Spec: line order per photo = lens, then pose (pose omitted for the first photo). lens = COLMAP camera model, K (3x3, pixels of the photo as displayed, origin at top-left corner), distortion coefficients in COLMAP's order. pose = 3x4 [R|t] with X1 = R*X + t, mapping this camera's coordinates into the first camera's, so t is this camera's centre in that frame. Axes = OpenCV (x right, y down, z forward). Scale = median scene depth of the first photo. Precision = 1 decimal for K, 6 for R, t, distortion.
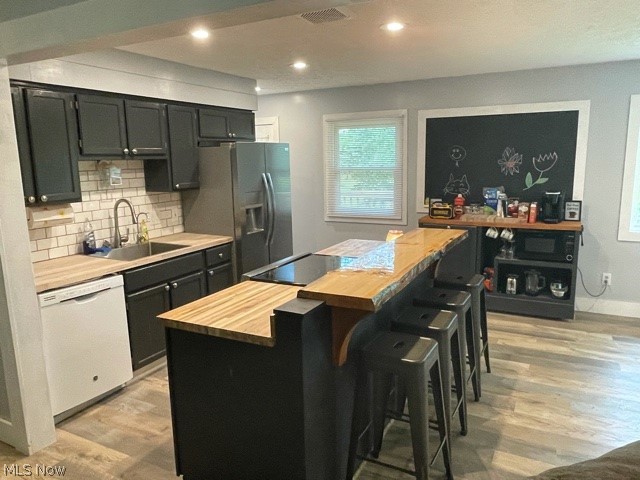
lens RADIAL K [[470.2, 0, 320.0], [0, 470.2, 240.0], [0, 0, 1]] dist [-0.001751, -0.000178]
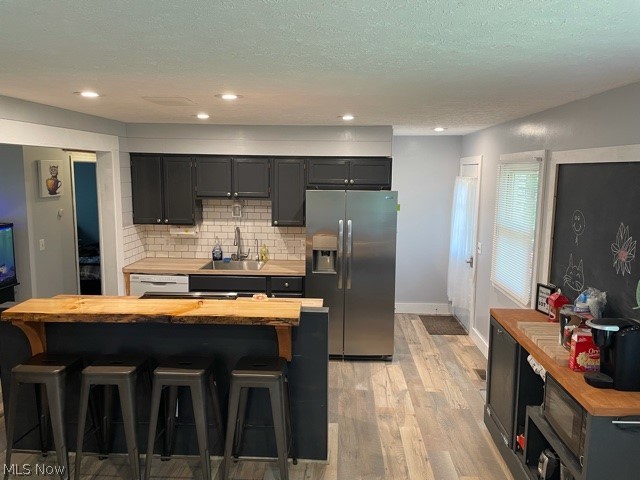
lens RADIAL K [[497.7, 0, 320.0], [0, 497.7, 240.0], [0, 0, 1]] dist [0.119457, 0.000634]
pose [[0.418912, 0.152434, -0.895140, 0.942074], [-0.177344, 0.980559, 0.083986, -0.200519], [0.890540, 0.123565, 0.437801, 0.525334]]
